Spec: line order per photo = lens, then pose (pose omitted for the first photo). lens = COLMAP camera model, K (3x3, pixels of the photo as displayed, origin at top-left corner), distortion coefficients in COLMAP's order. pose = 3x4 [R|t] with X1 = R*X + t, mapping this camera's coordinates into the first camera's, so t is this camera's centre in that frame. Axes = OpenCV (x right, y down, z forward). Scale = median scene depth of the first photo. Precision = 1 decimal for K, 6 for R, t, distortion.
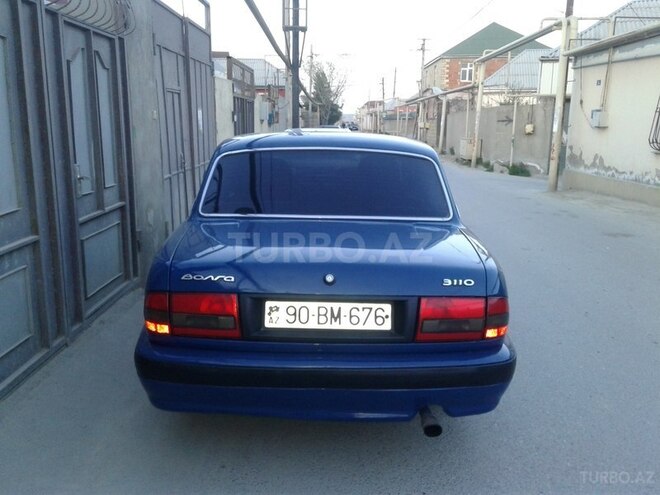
lens RADIAL K [[606.2, 0, 330.0], [0, 606.2, 247.5], [0, 0, 1]] dist [-0.005754, -0.003564]
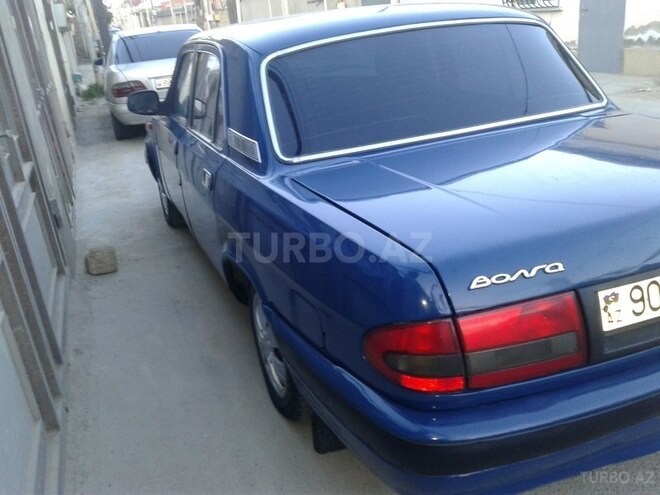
lens RADIAL K [[606.2, 0, 330.0], [0, 606.2, 247.5], [0, 0, 1]] dist [-0.005754, -0.003564]
pose [[0.925706, -0.221413, 0.306666, -0.513864], [0.169066, 0.967475, 0.188172, -0.103033], [-0.338356, -0.122345, 0.933031, 0.552688]]
